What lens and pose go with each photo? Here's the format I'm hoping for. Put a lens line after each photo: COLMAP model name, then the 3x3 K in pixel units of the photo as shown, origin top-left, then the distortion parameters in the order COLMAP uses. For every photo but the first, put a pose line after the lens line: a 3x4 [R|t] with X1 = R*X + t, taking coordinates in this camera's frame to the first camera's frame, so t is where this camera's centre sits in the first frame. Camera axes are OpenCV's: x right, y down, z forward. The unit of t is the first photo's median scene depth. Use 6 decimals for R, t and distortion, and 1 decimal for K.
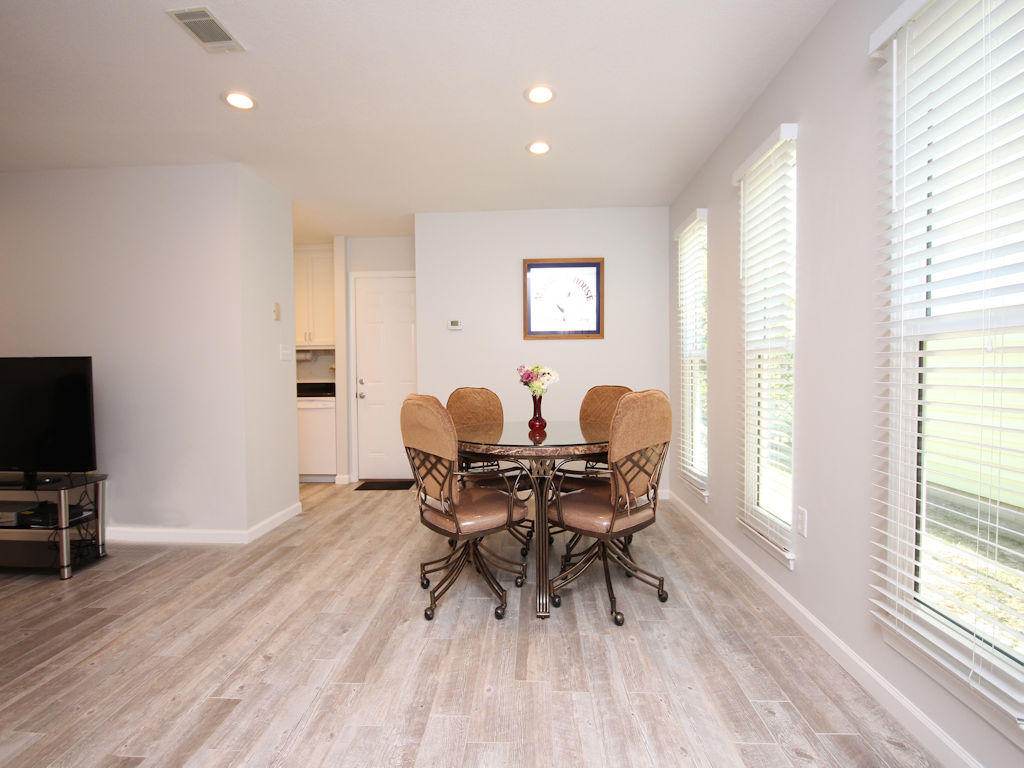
lens RADIAL K [[486.3, 0, 508.1], [0, 486.3, 385.8], [0, 0, 1]] dist [-0.007681, -0.001614]
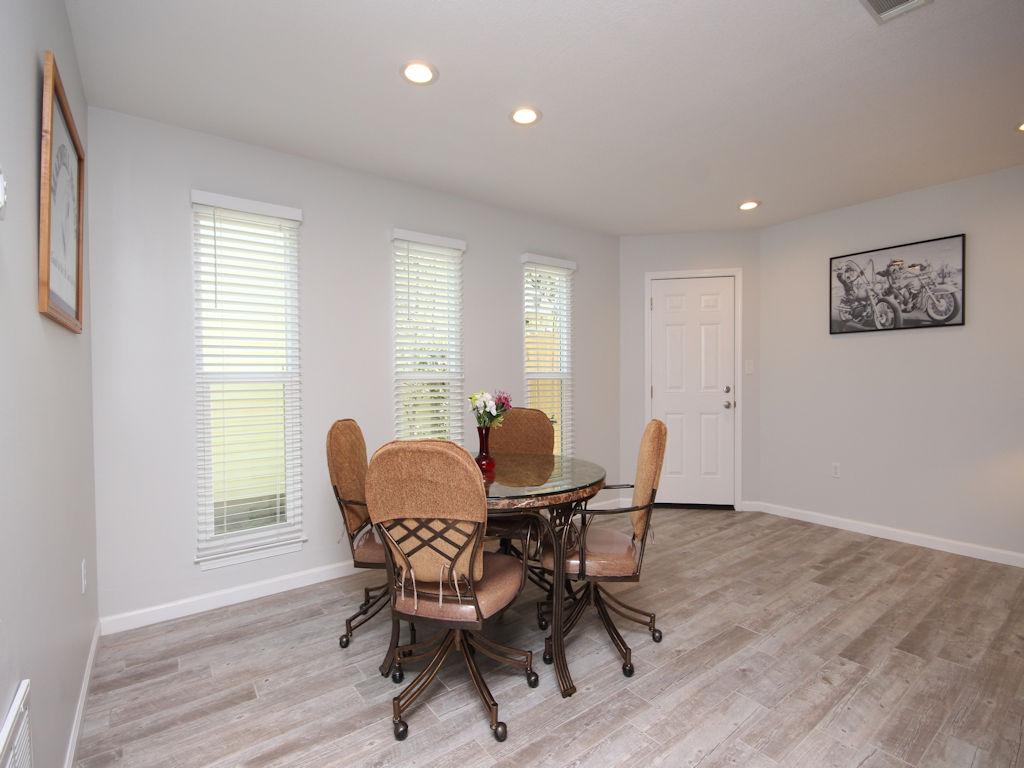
lens RADIAL K [[486.3, 0, 484.8], [0, 486.3, 388.6], [0, 0, 1]] dist [-0.007681, -0.001614]
pose [[-0.609788, -0.002733, 0.792560, -0.685238], [0.032042, 0.999091, 0.028099, -0.085135], [-0.791917, 0.042530, -0.609146, 1.721315]]
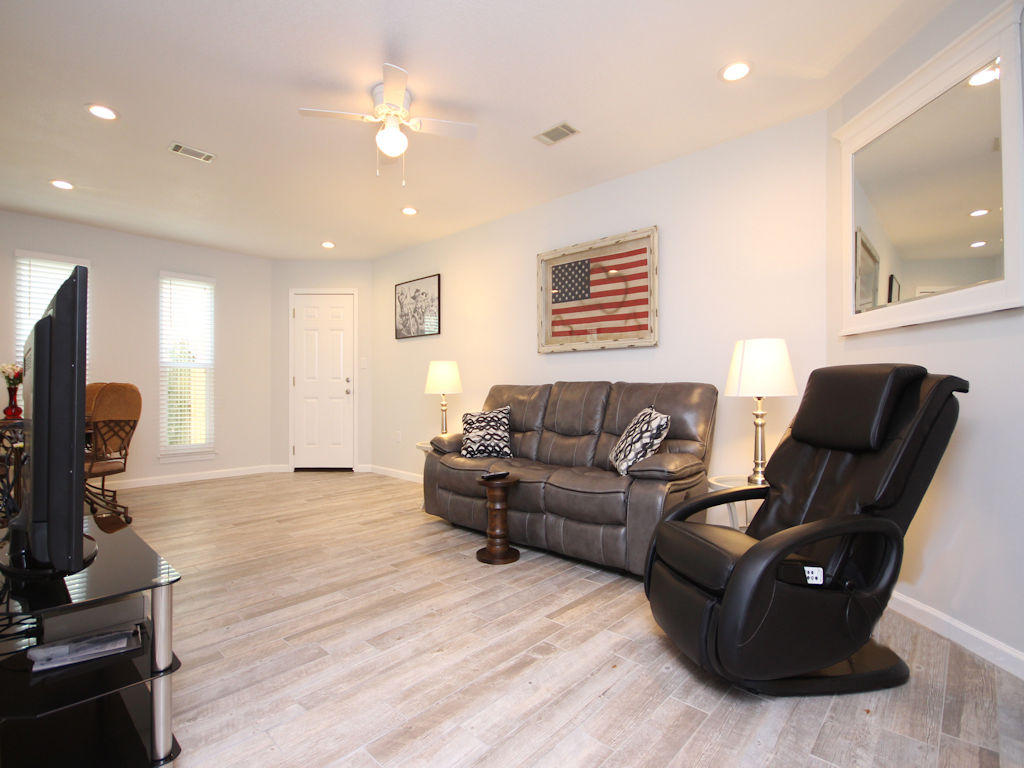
lens RADIAL K [[536.0, 0, 497.1], [0, 536.0, 391.6], [0, 0, 1]] dist [0.006187, 0.003060]
pose [[-0.737492, 0.005909, 0.675330, -2.132681], [0.023557, 0.999578, 0.016979, 0.028746], [-0.674945, 0.028431, -0.737320, 1.354779]]
